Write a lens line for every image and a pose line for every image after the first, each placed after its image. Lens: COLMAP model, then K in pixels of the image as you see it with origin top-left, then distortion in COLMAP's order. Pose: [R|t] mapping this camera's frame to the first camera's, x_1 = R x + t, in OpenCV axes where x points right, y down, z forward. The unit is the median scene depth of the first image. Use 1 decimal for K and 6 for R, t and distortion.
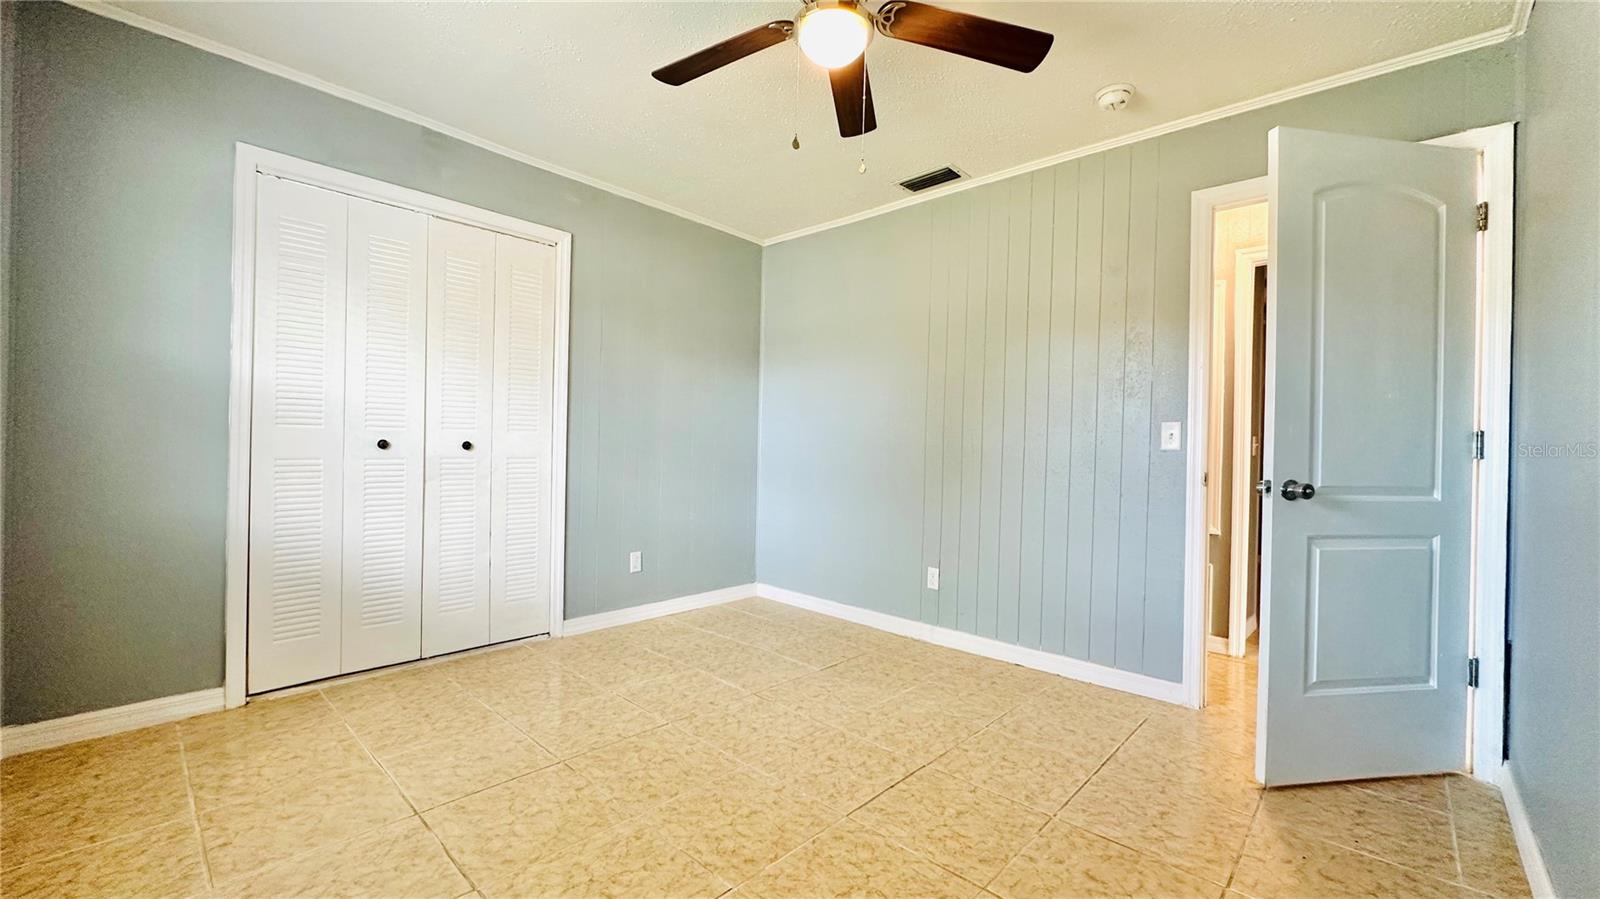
lens RADIAL K [[638.1, 0, 797.2], [0, 638.1, 457.7], [0, 0, 1]] dist [-0.003110, -0.000260]
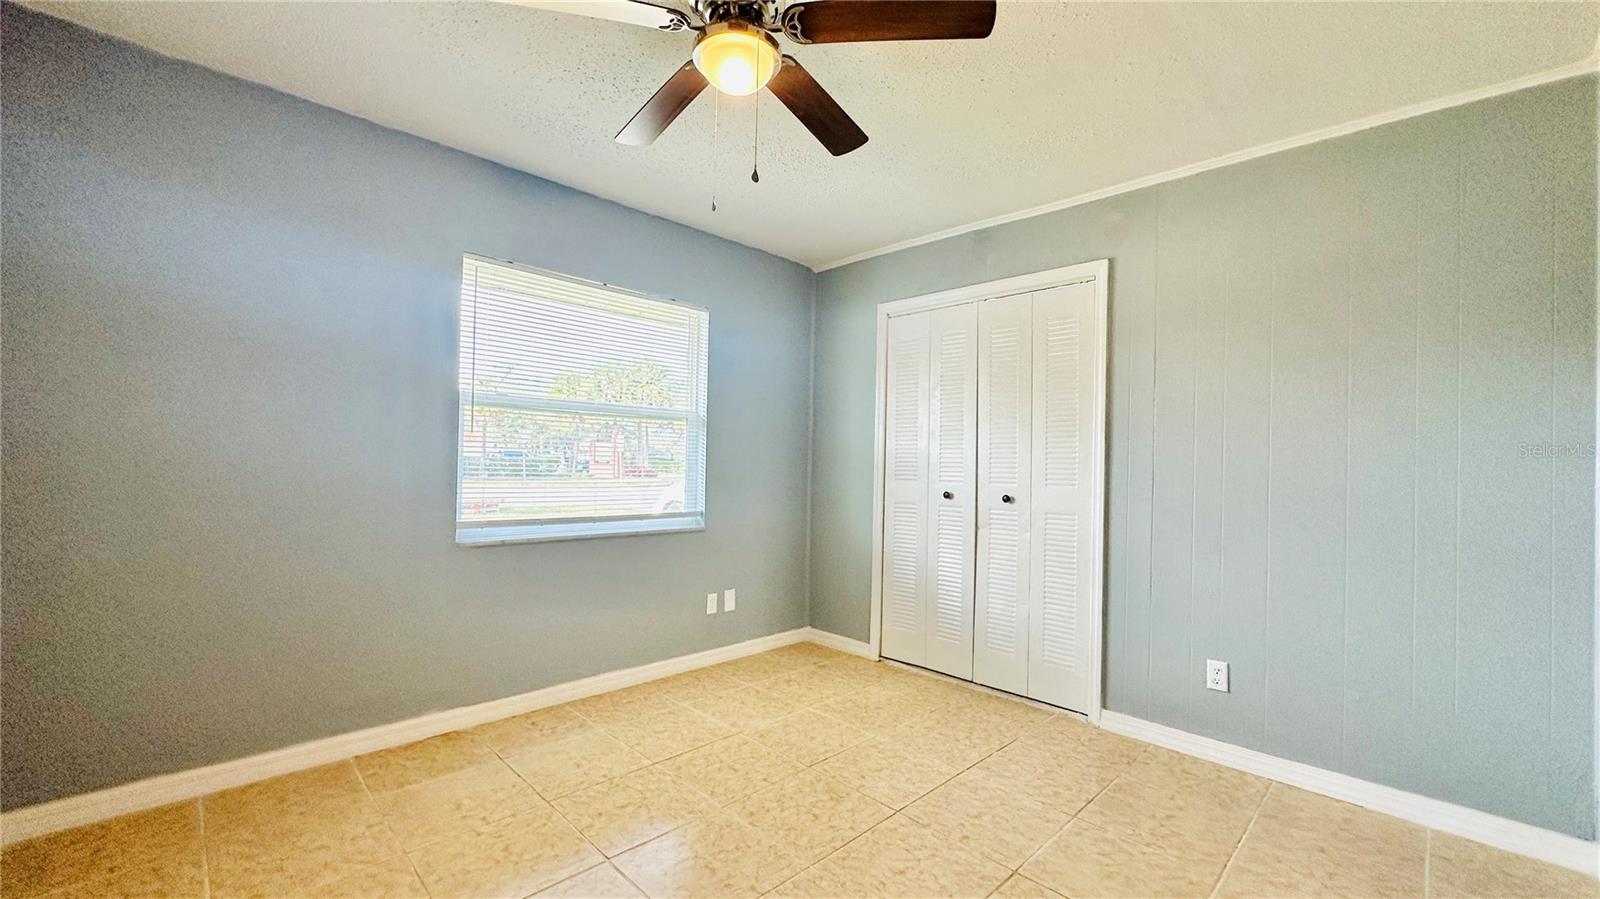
lens RADIAL K [[638.1, 0, 799.3], [0, 638.1, 459.2], [0, 0, 1]] dist [-0.003110, -0.000260]
pose [[-0.036598, -0.027478, -0.998952, 0.602936], [-0.042041, 0.998779, -0.025933, -0.045739], [0.998445, 0.041048, -0.037709, 0.727685]]
